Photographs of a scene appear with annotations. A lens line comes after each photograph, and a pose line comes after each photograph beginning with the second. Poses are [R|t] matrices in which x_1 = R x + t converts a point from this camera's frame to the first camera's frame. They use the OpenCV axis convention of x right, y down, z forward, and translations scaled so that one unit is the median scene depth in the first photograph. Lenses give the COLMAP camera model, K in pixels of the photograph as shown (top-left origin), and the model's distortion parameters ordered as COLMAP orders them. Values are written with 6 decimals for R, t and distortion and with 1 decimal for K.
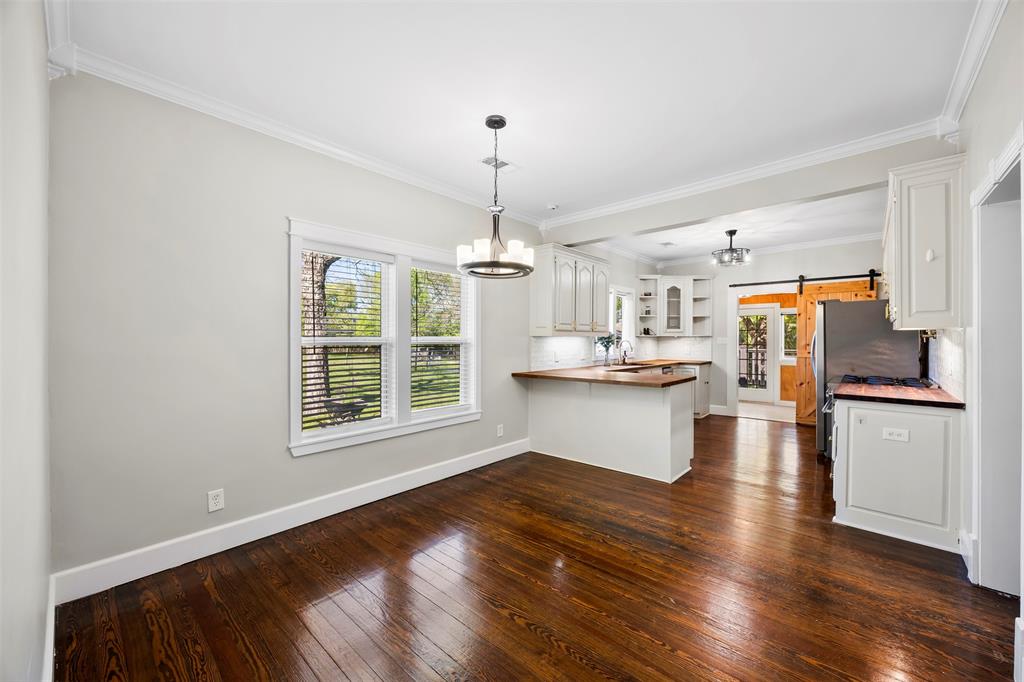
lens RADIAL K [[398.1, 0, 514.0], [0, 398.1, 340.6], [0, 0, 1]] dist [-0.001332, -0.000494]
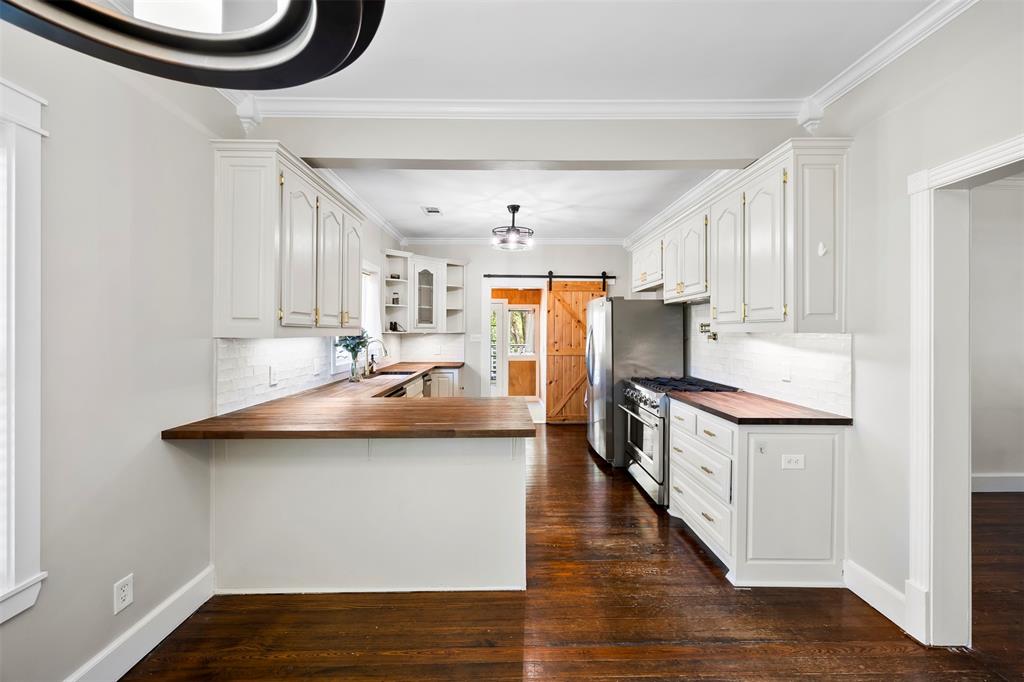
lens RADIAL K [[398.1, 0, 508.5], [0, 398.1, 332.2], [0, 0, 1]] dist [-0.001332, -0.000494]
pose [[0.734661, 0.000985, 0.678433, -0.016096], [-0.001241, 0.999999, -0.000109, -0.014378], [-0.678433, -0.000762, 0.734662, 0.358616]]
